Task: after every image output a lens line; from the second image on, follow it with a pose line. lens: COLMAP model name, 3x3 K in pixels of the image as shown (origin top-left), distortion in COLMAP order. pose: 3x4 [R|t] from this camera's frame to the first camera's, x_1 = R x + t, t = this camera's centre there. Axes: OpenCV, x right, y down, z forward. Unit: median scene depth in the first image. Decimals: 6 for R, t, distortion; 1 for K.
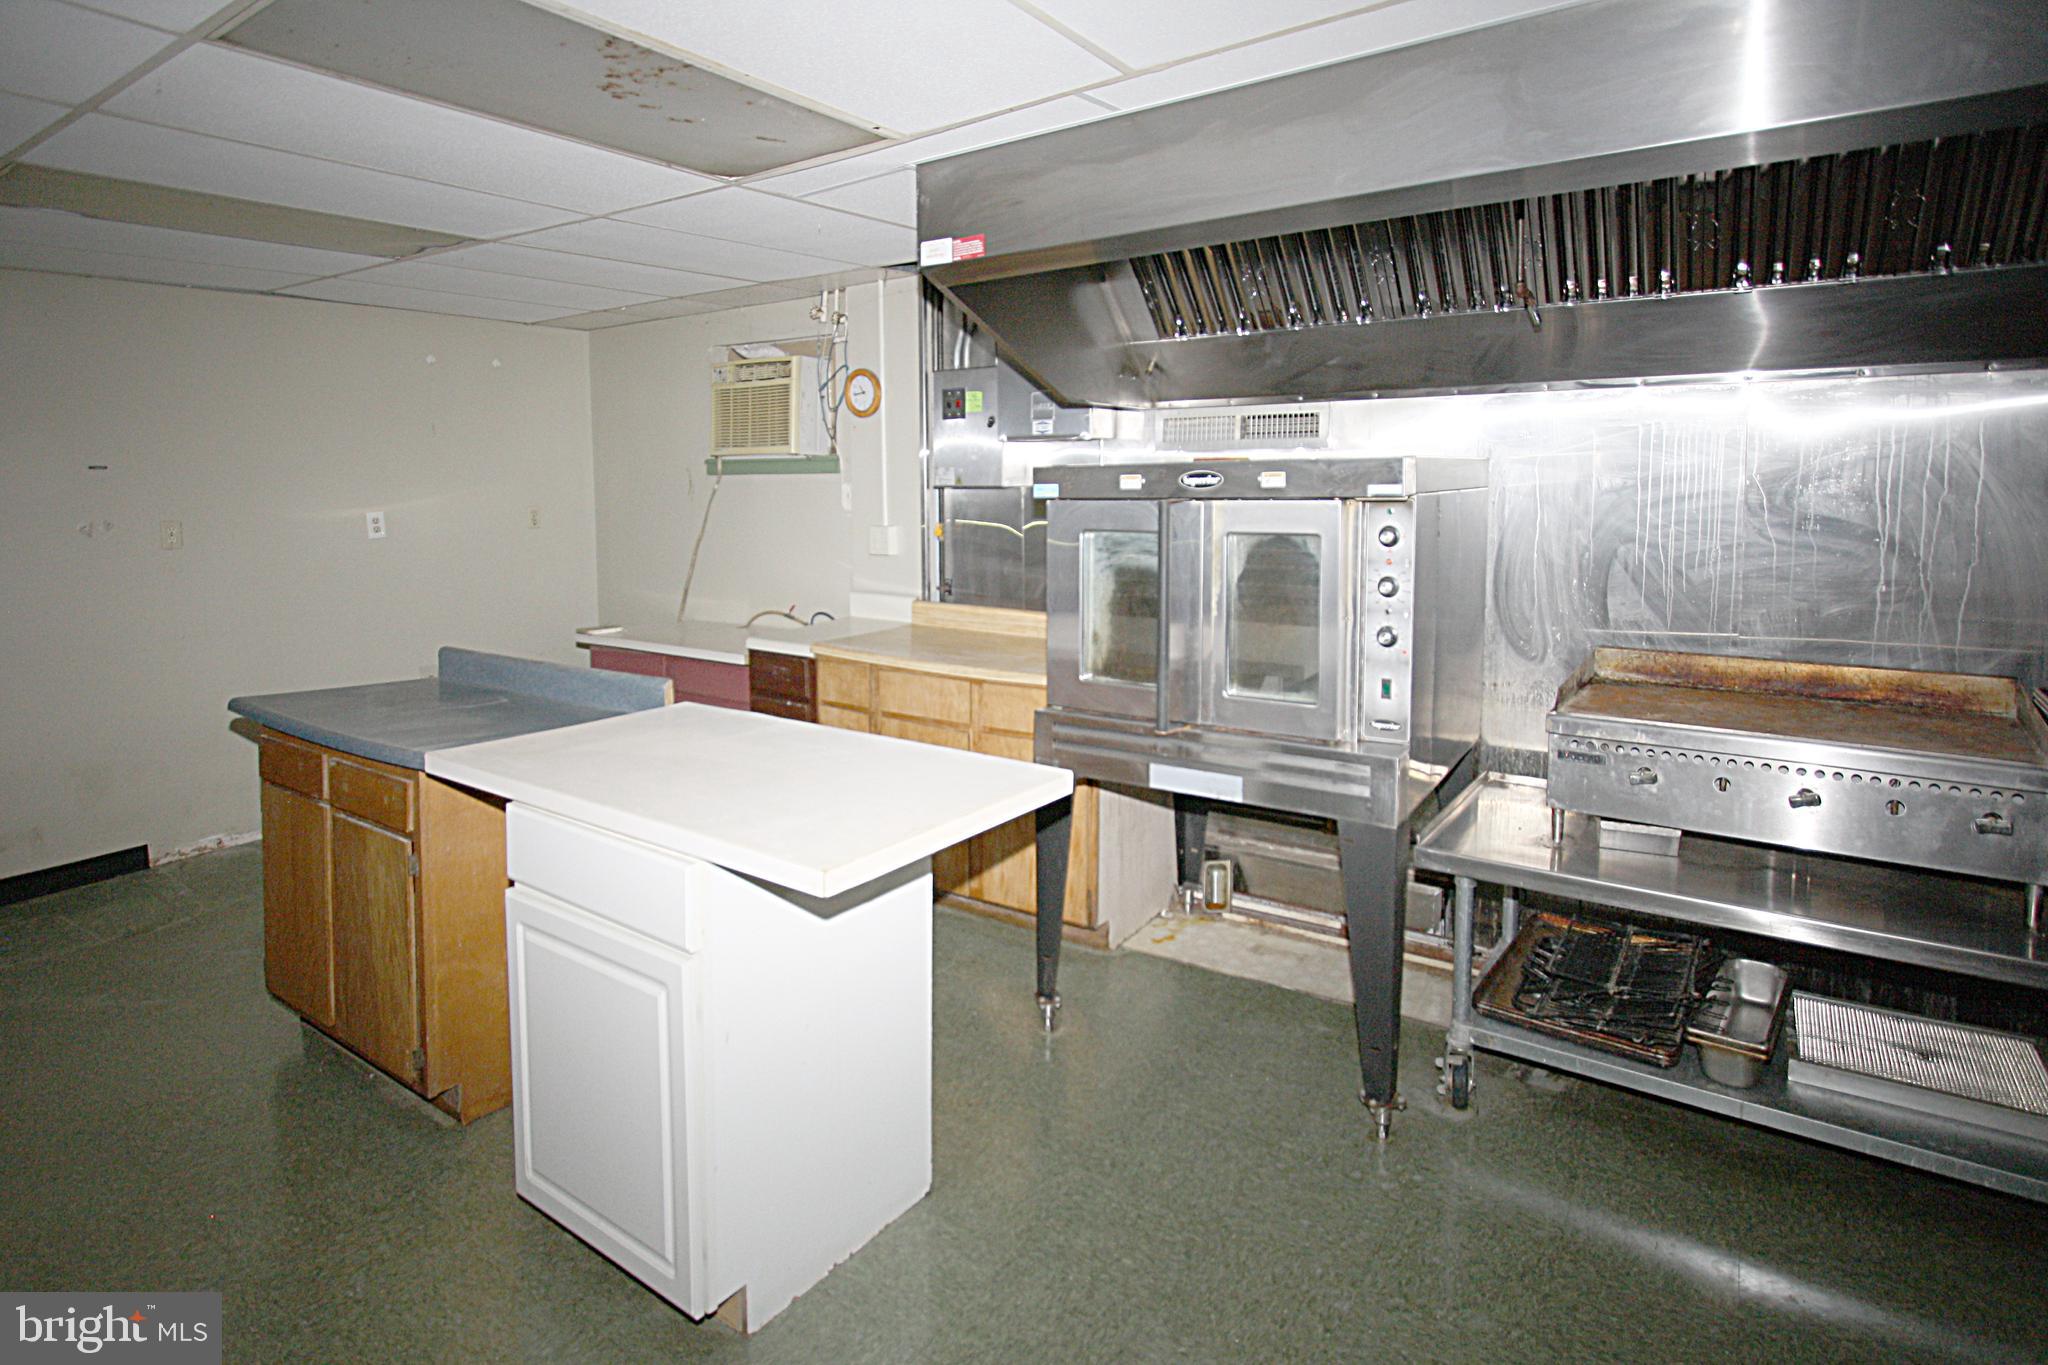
lens RADIAL K [[1065.9, 0, 1027.4], [0, 1065.9, 765.5], [0, 0, 1]] dist [-0.016587, 0.001348]
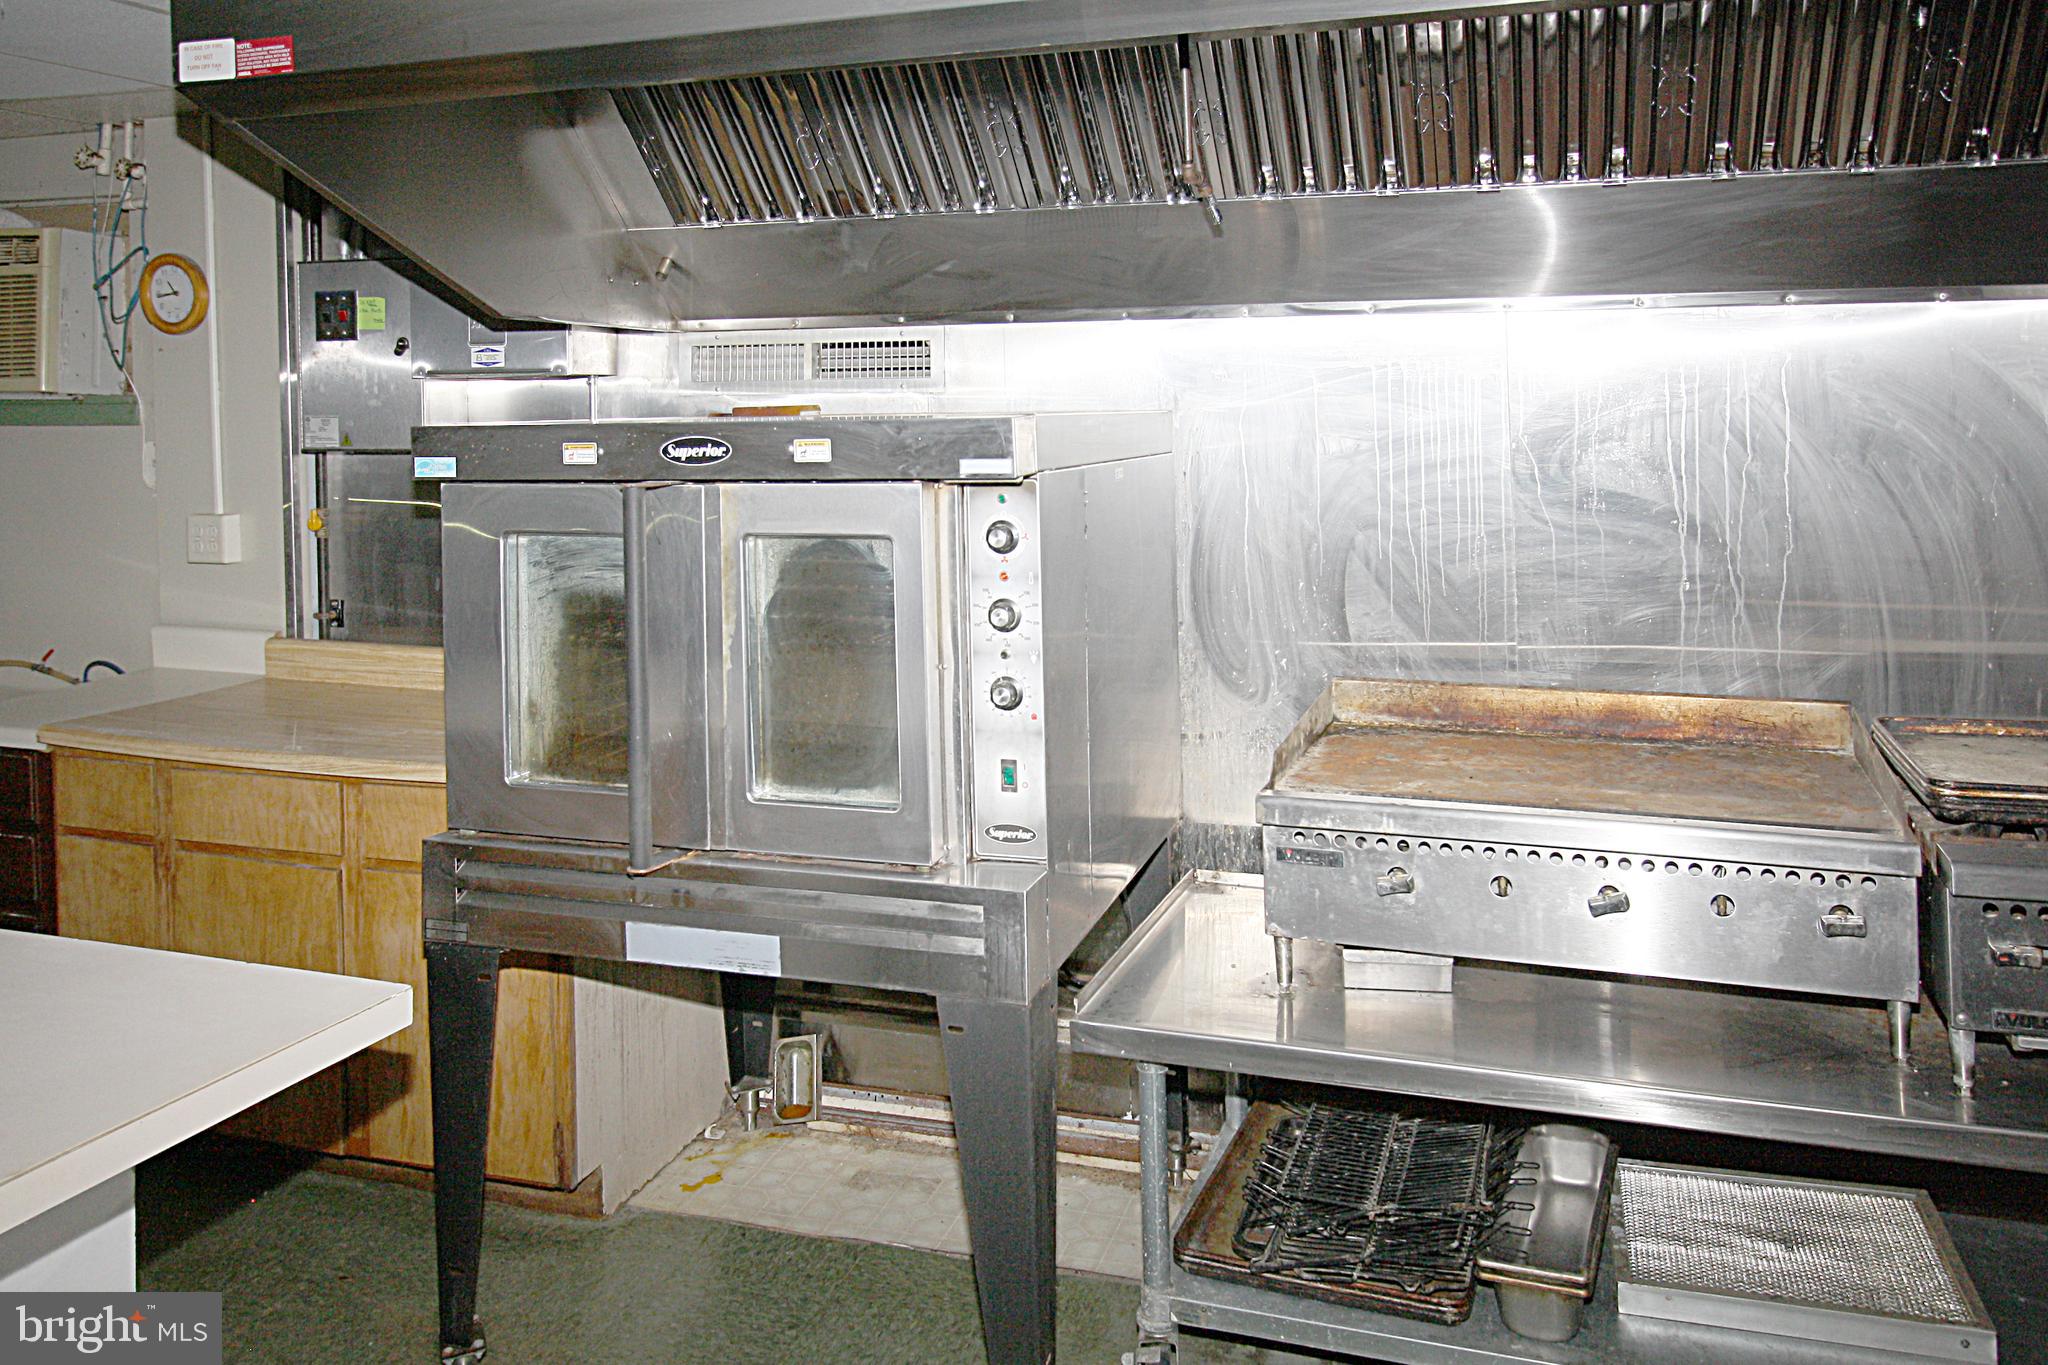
lens RADIAL K [[1424.1, 0, 1024.0], [0, 1424.1, 682.5], [0, 0, 1]] dist [-0.034847, 0.043468]
pose [[0.972876, -0.033102, 0.228945, 0.129324], [0.049451, 0.996590, -0.066046, -0.059766], [-0.225978, 0.075576, 0.971196, 0.144085]]
